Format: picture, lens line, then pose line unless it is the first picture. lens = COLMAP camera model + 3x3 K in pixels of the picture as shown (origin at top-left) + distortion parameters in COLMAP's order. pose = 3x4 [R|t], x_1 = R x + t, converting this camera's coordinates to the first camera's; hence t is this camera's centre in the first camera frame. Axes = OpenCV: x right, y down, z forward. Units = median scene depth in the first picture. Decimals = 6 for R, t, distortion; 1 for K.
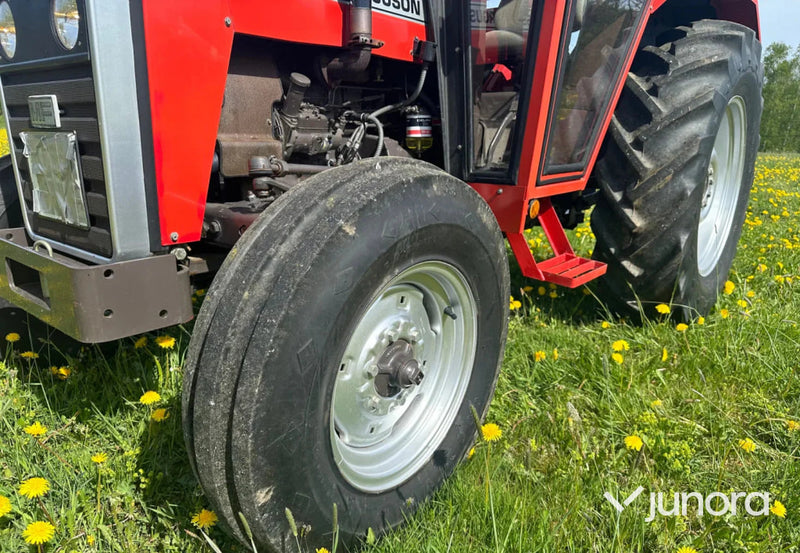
lens RADIAL K [[563.0, 0, 405.6], [0, 563.0, 295.7], [0, 0, 1]] dist [0.080644, -0.113513]
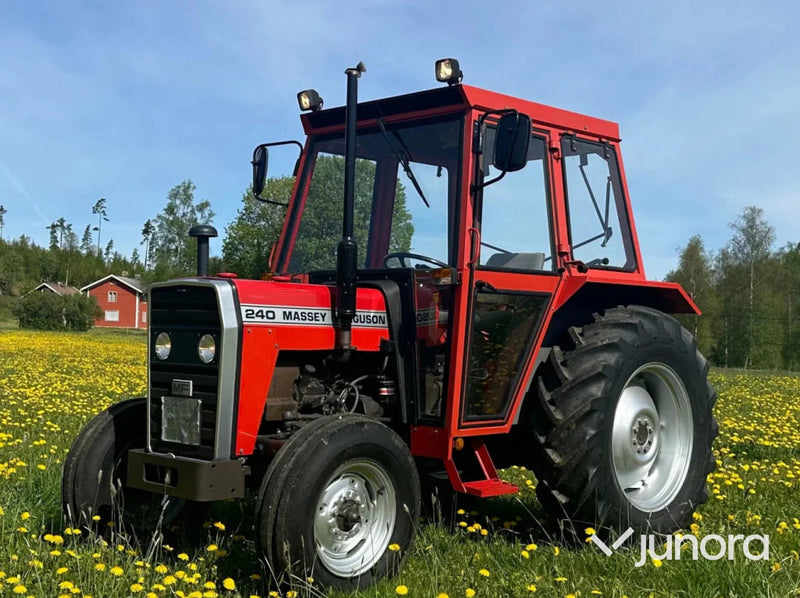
lens RADIAL K [[1108.9, 0, 400.0], [0, 1108.9, 299.0], [0, 0, 1]] dist [0.197931, 0.057756]
pose [[0.996472, 0.006500, -0.083671, 0.338354], [-0.031974, 0.951204, -0.306901, 0.417757], [0.077593, 0.308494, 0.948056, -2.055970]]
